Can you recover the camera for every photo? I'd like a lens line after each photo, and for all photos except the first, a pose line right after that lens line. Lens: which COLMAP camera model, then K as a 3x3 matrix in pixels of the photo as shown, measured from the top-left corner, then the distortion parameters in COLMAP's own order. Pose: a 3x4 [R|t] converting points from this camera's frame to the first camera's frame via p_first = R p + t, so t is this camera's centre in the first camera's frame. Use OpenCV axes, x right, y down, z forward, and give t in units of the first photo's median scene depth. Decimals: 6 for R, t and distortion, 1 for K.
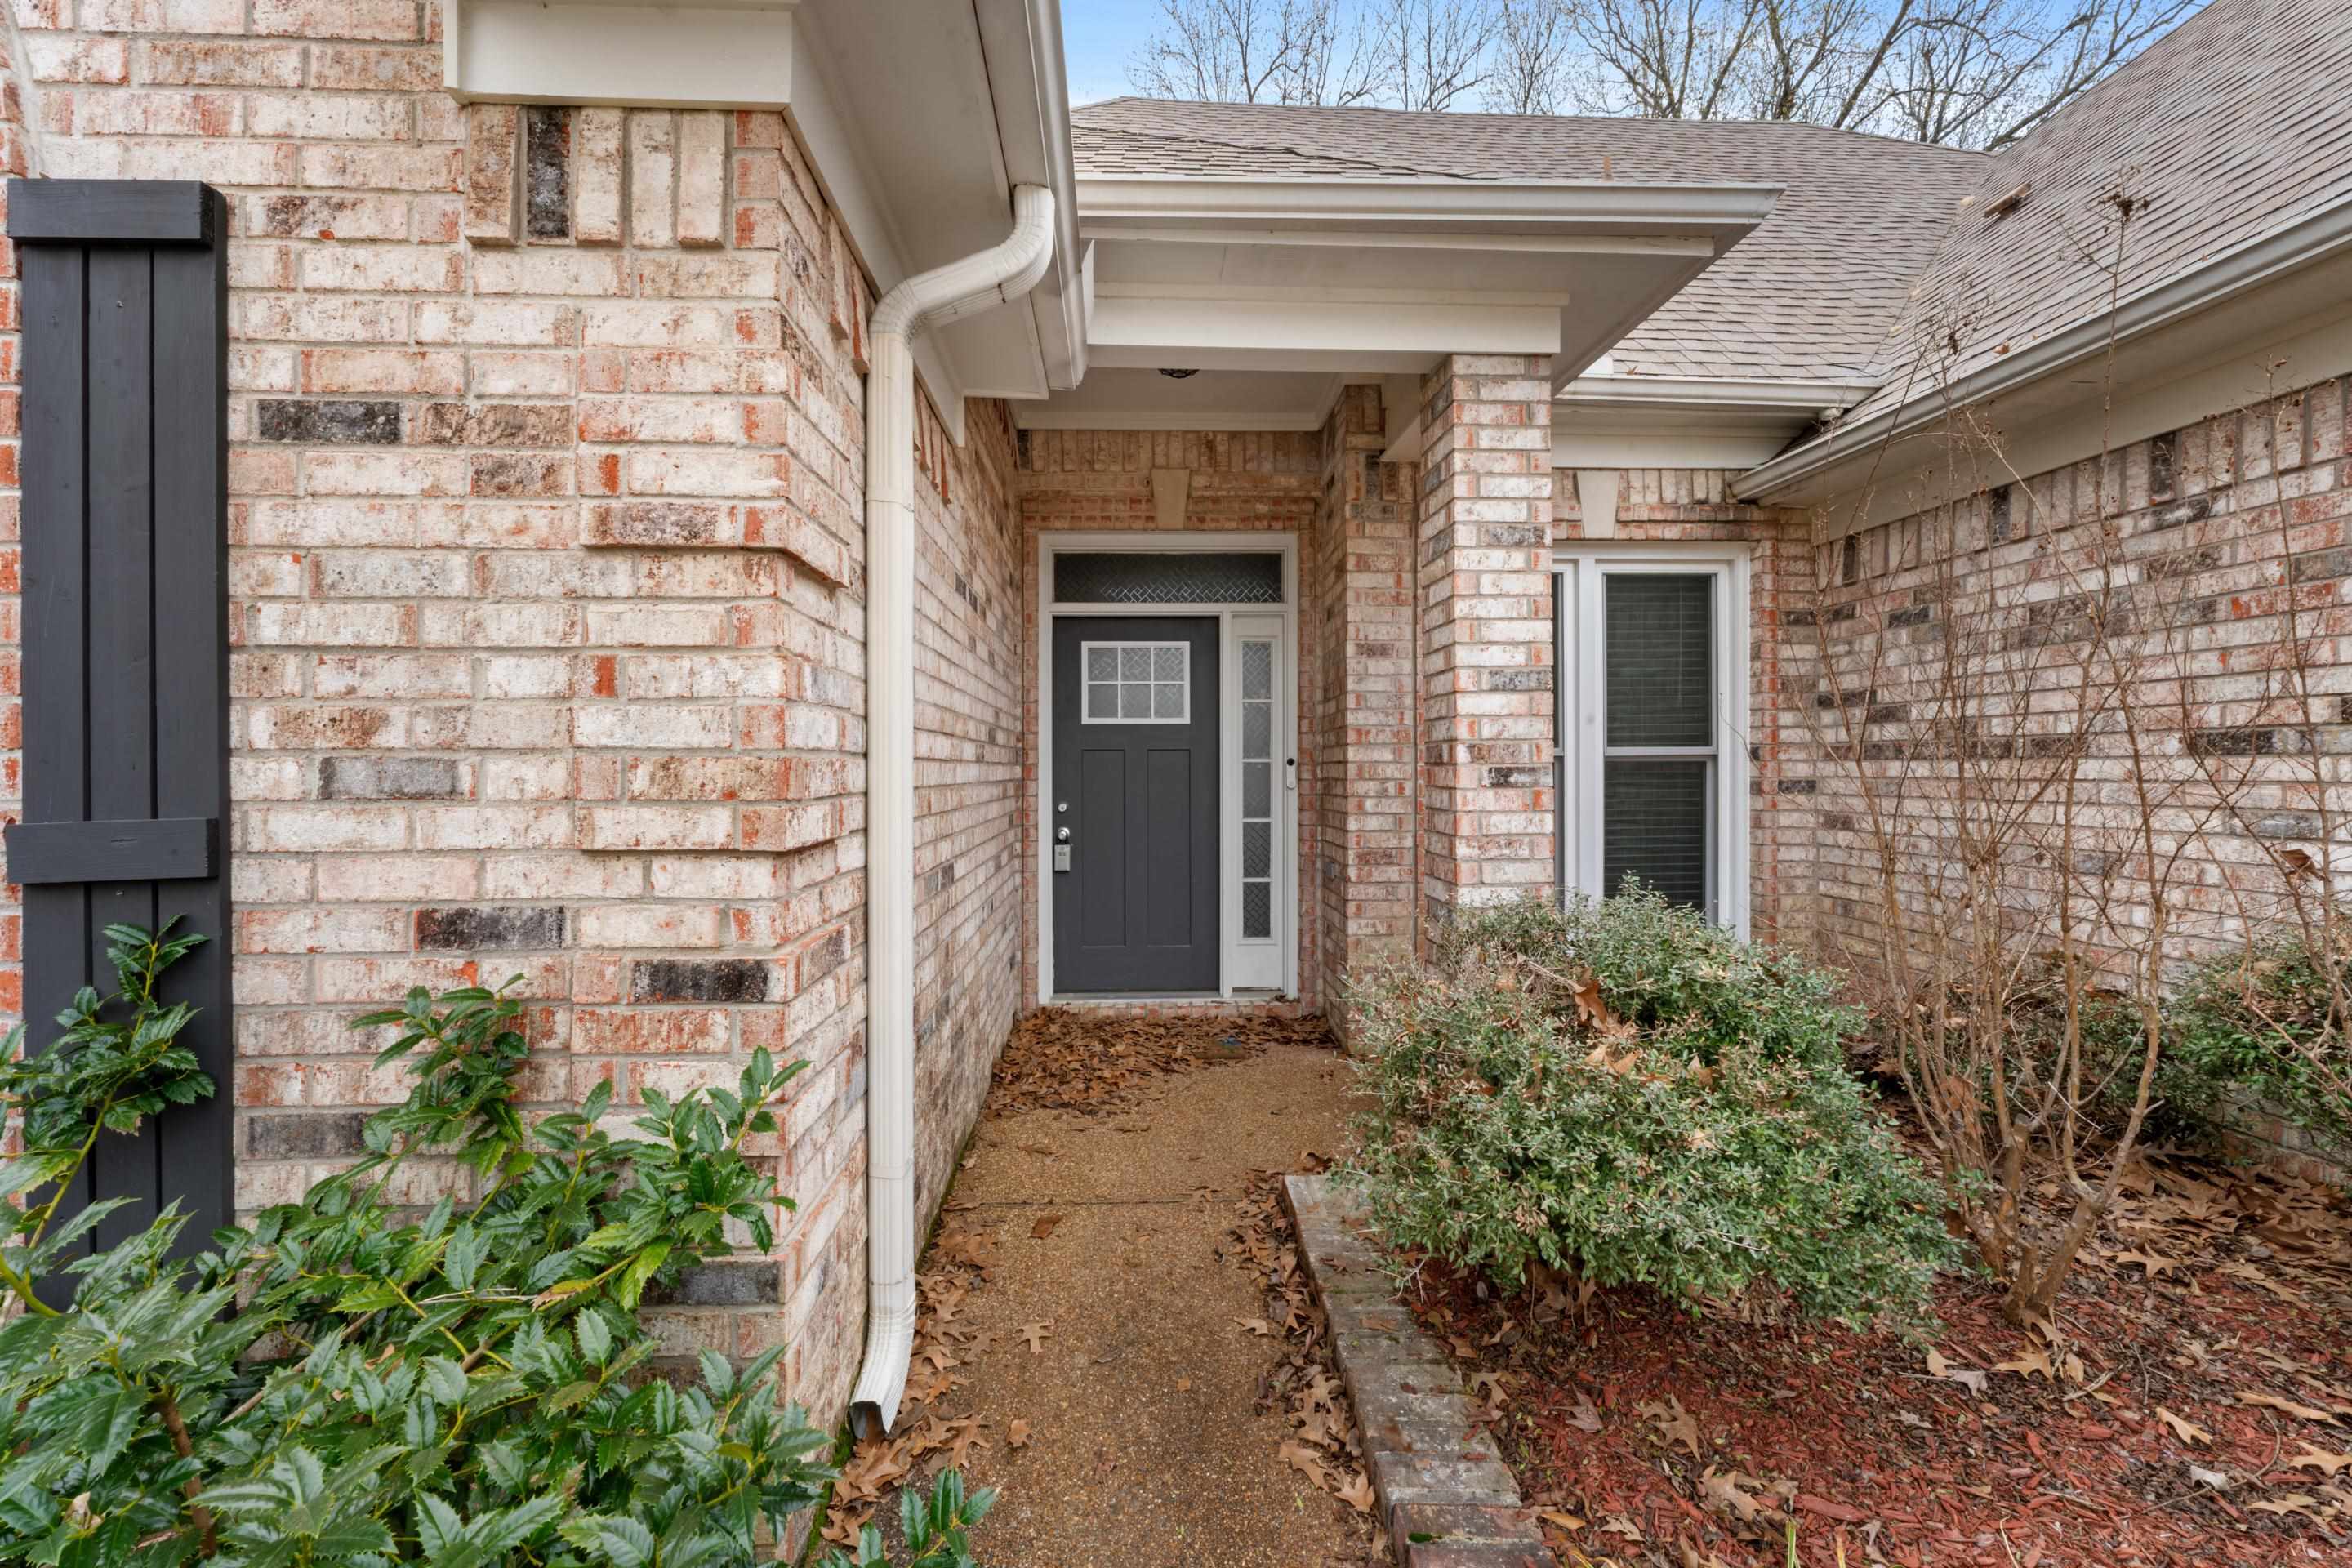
lens RADIAL K [[958.6, 0, 1176.3], [0, 958.6, 766.3], [0, 0, 1]] dist [-0.000275, -0.000279]
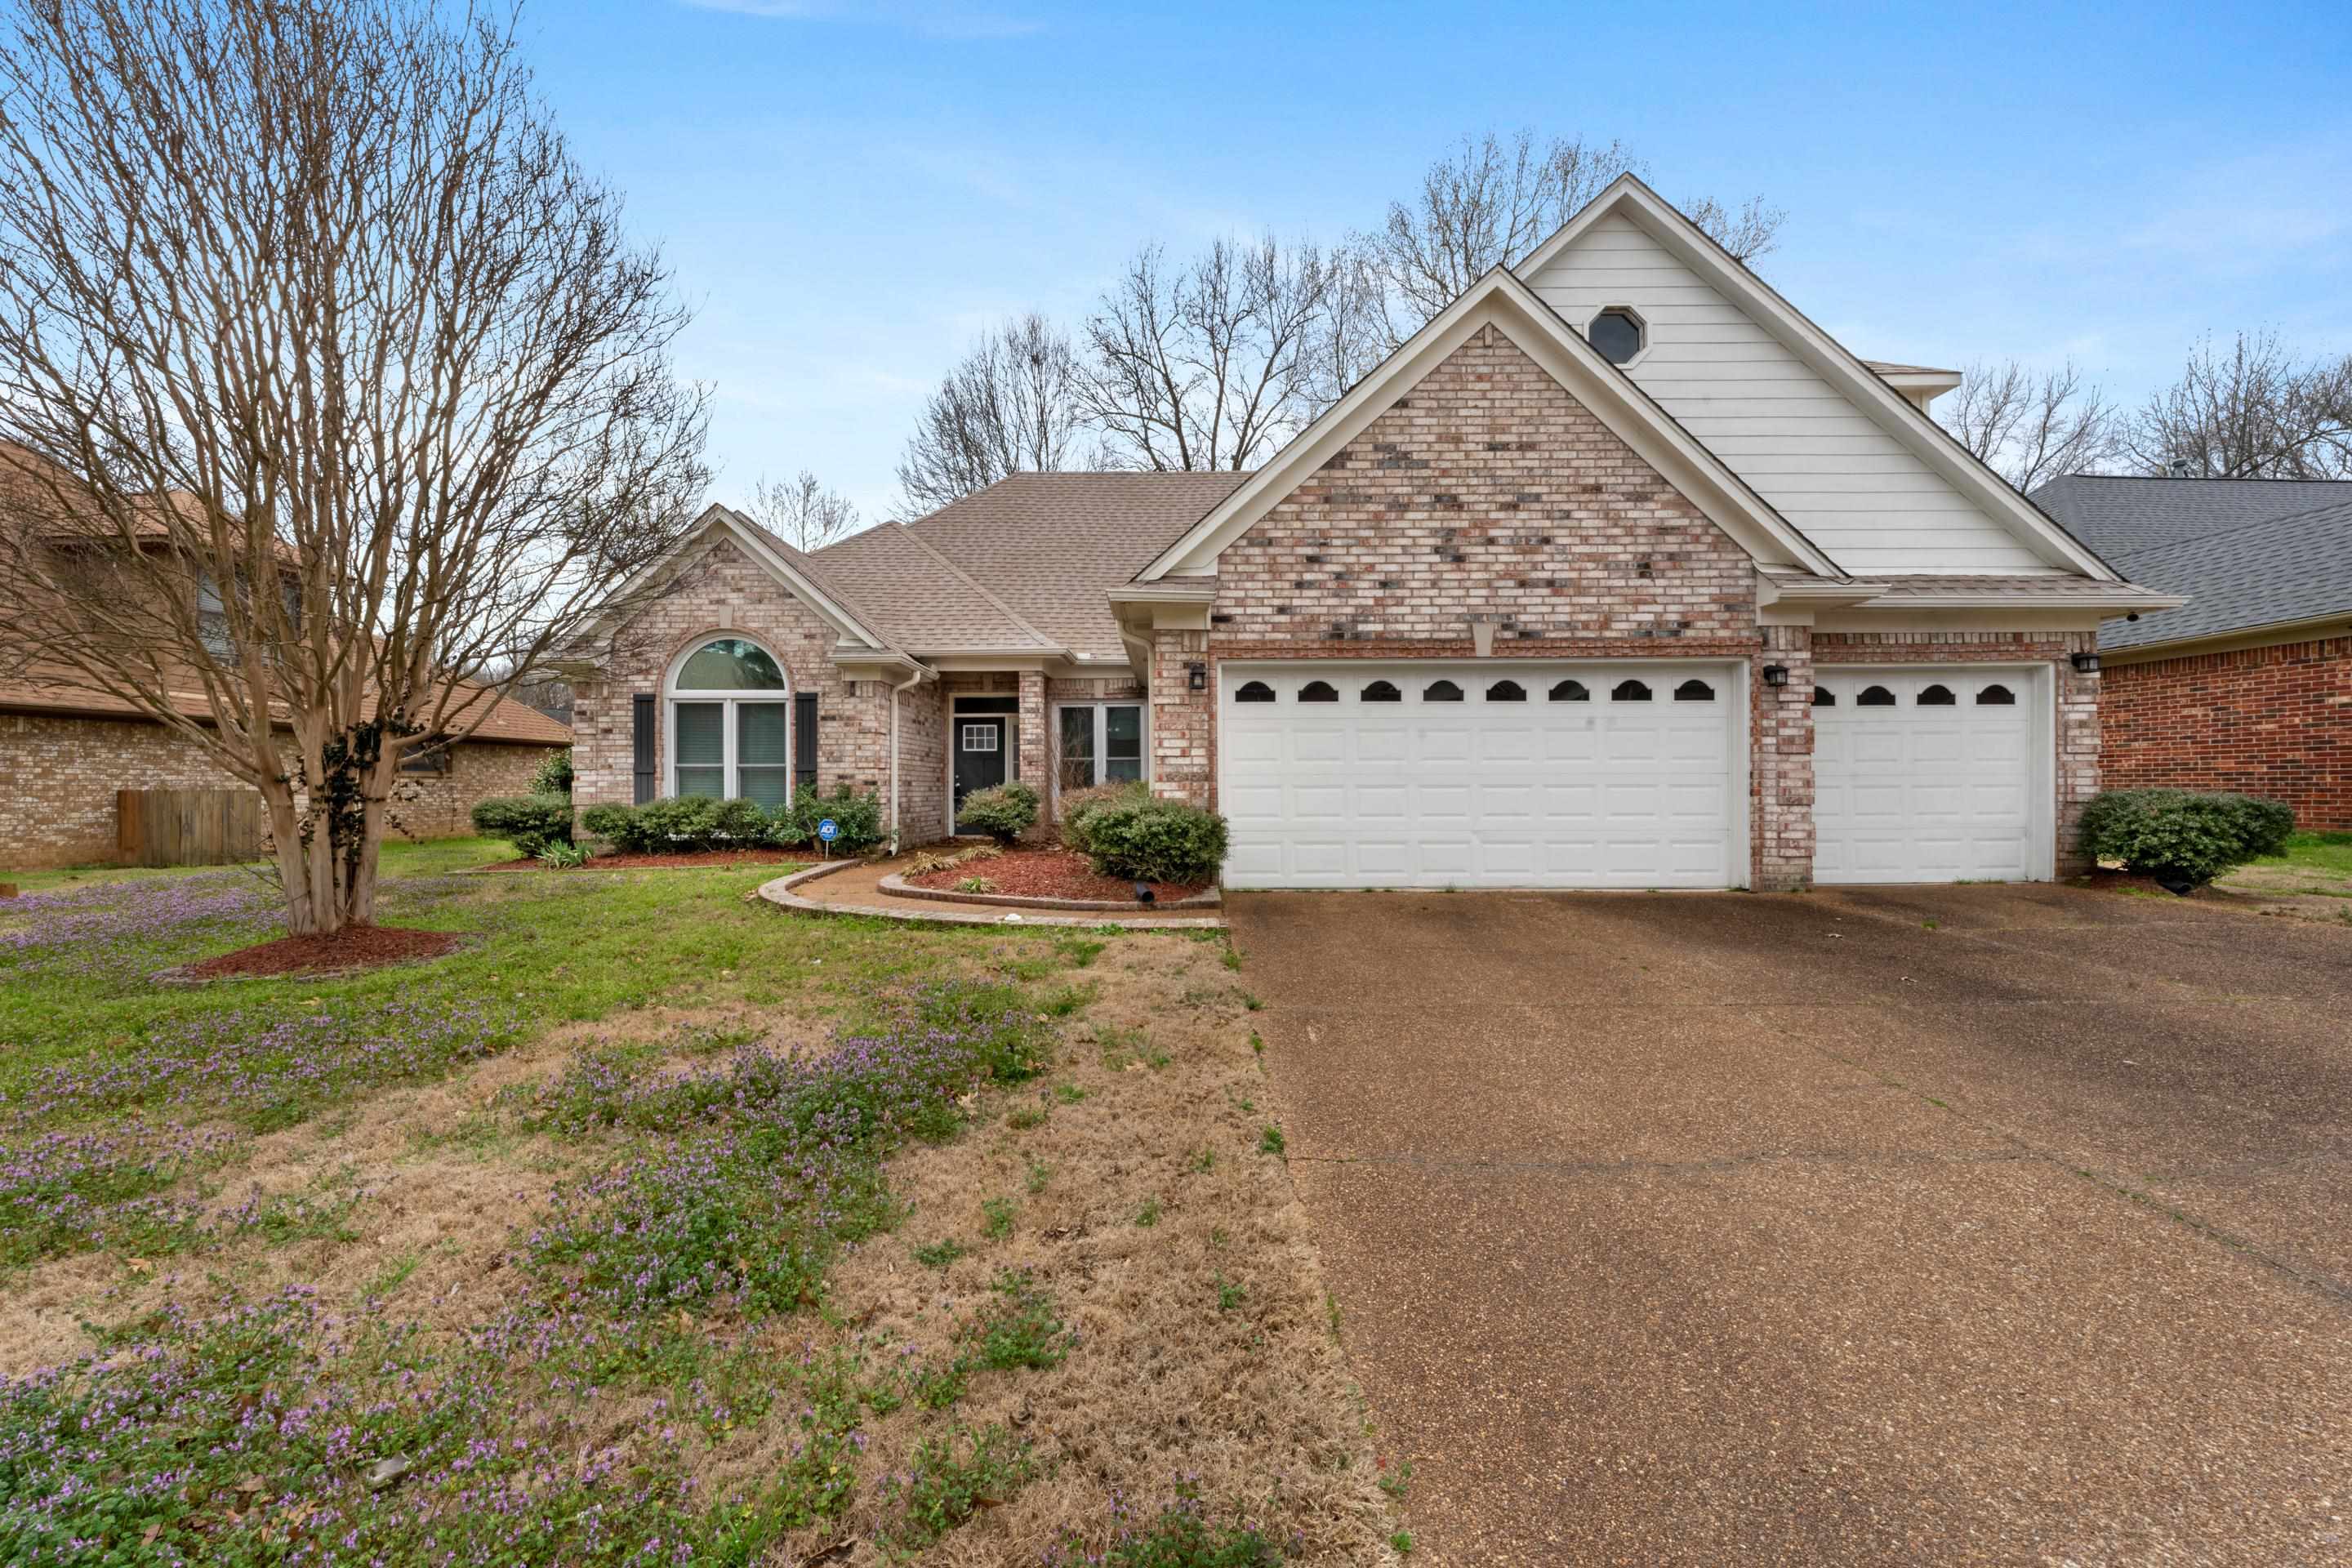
lens RADIAL K [[940.1, 0, 1174.2], [0, 940.1, 766.0], [0, 0, 1]] dist [-0.000909, -0.000054]
pose [[0.997850, -0.001126, -0.065535, 1.827218], [0.000097, 0.999877, -0.015696, 0.133378], [0.065545, 0.015656, 0.997727, -4.755234]]
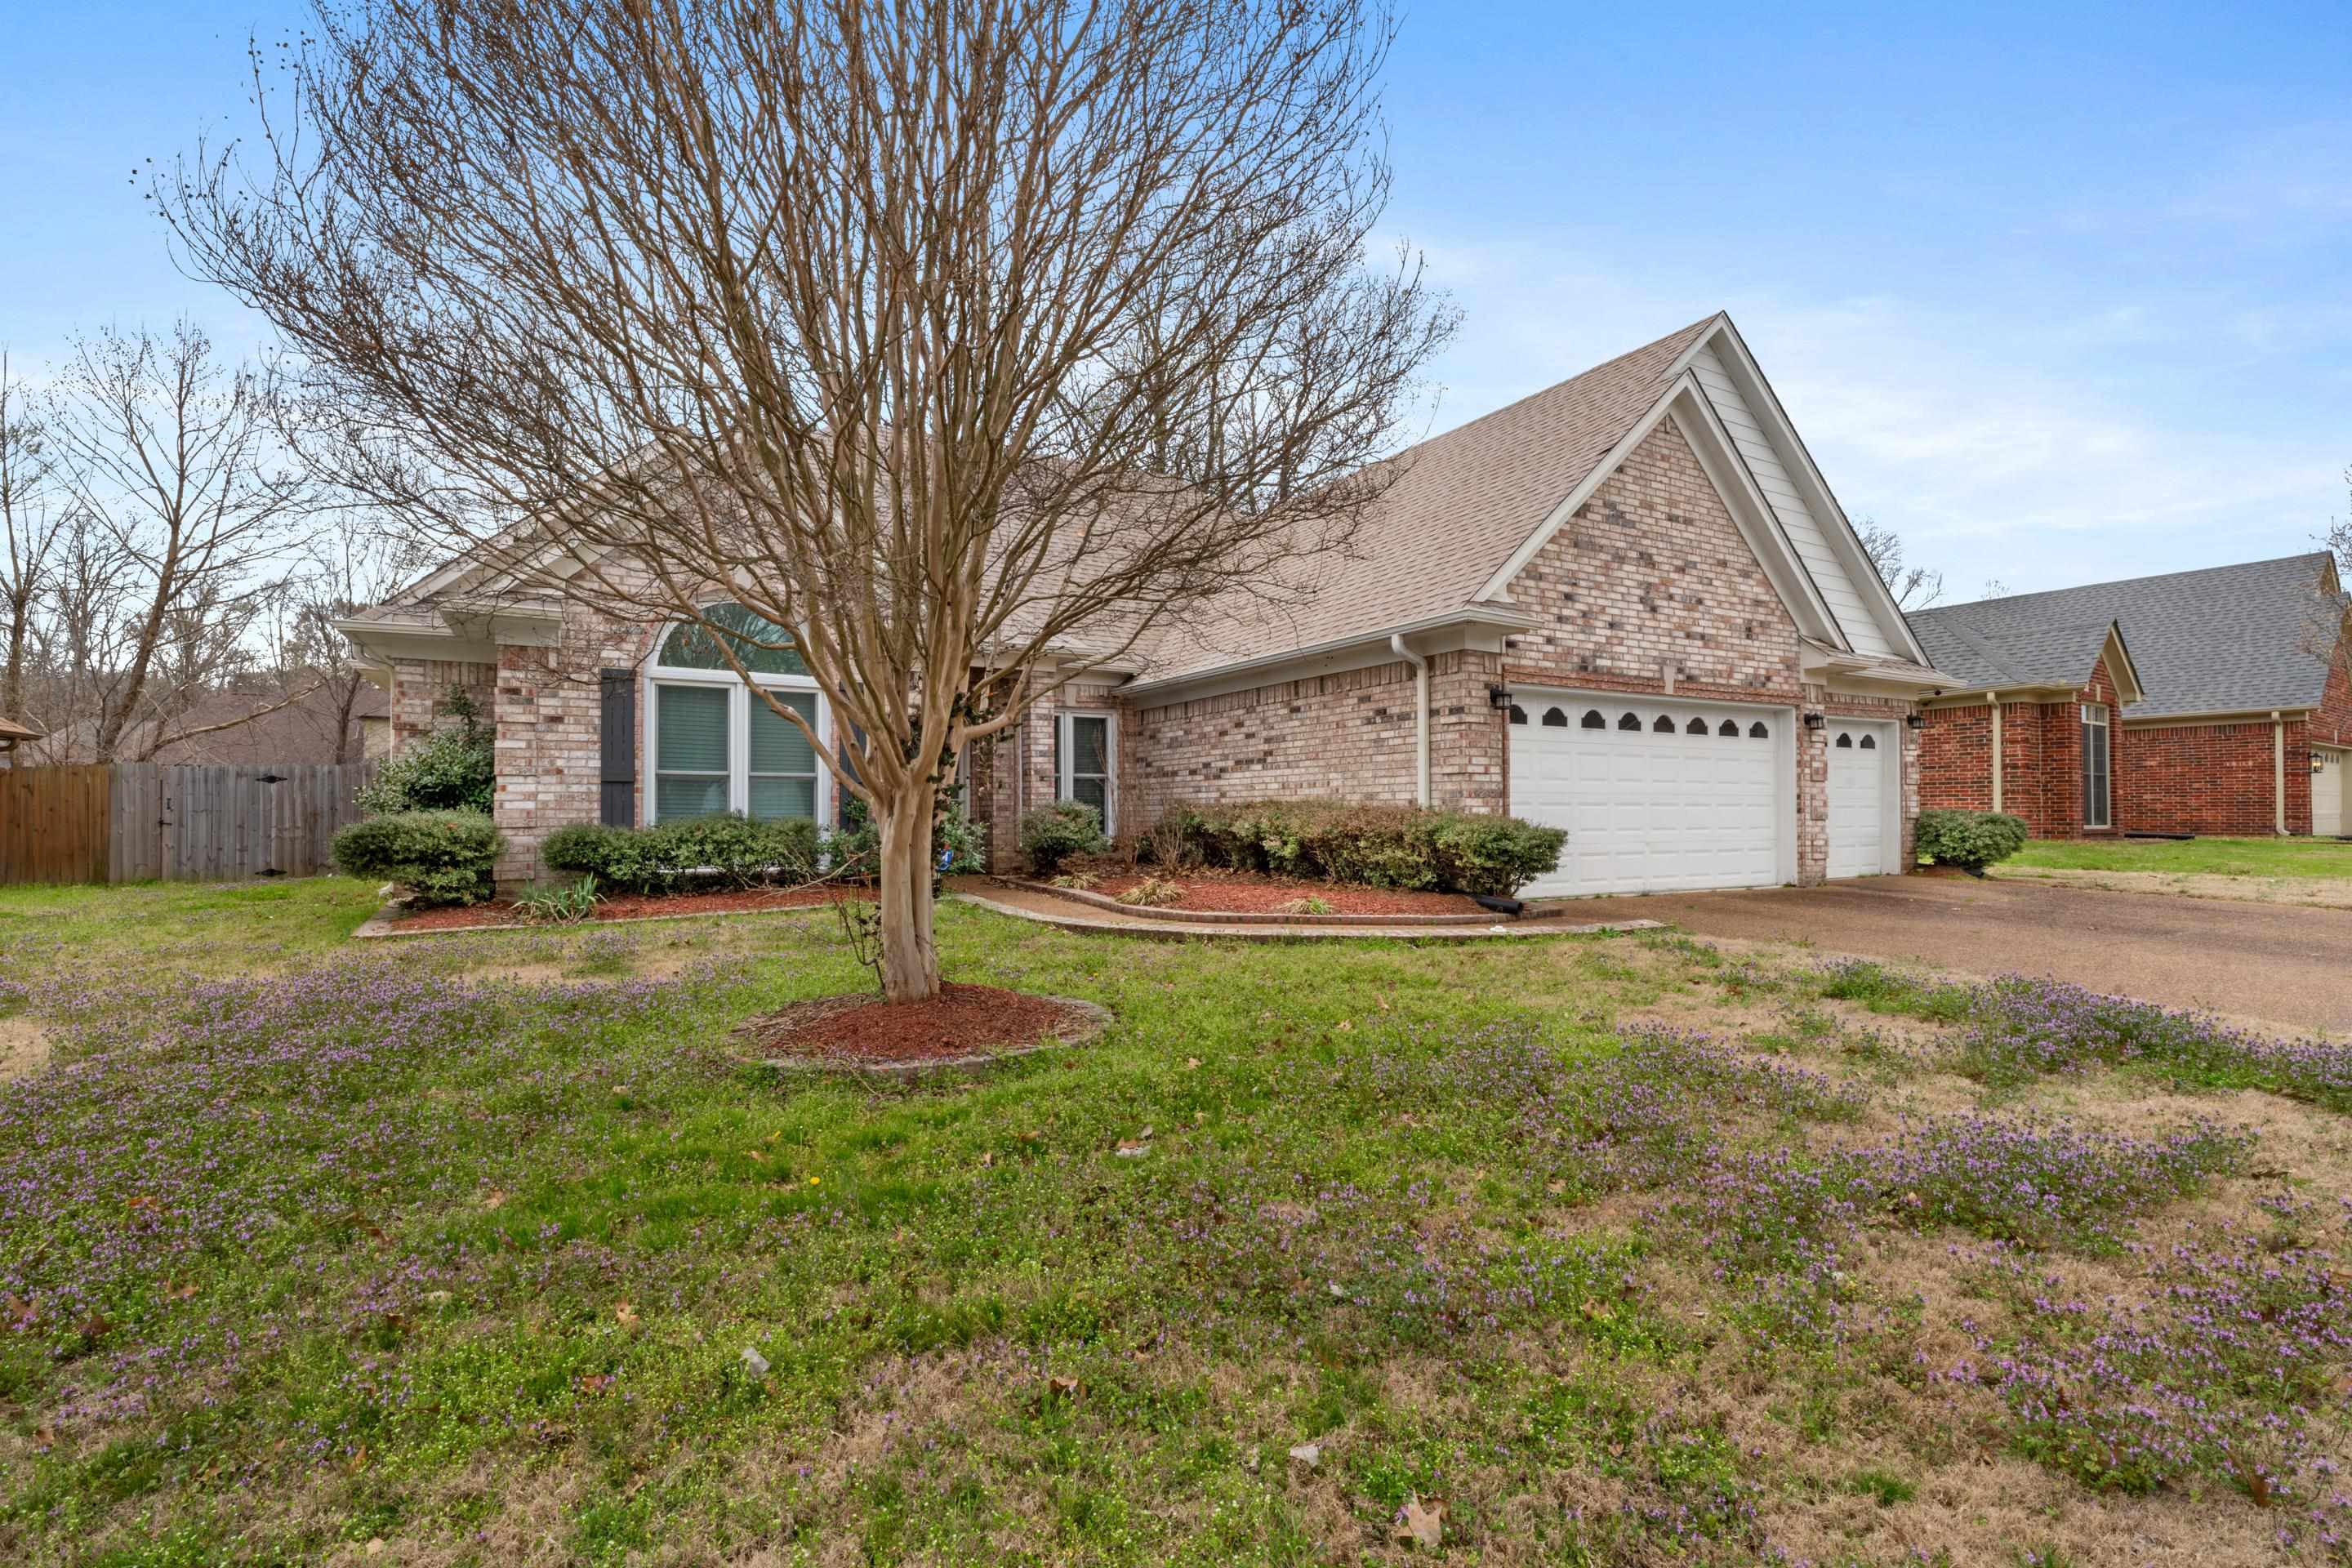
lens RADIAL K [[1083.8, 0, 1176.0], [0, 1083.8, 784.0], [0, 0, 1]] dist [-0.003093, -0.000227]
pose [[0.894833, 0.015044, 0.446147, -1.591282], [-0.003916, 0.999658, -0.025852, 0.202546], [-0.446383, 0.021386, 0.894586, -4.450717]]
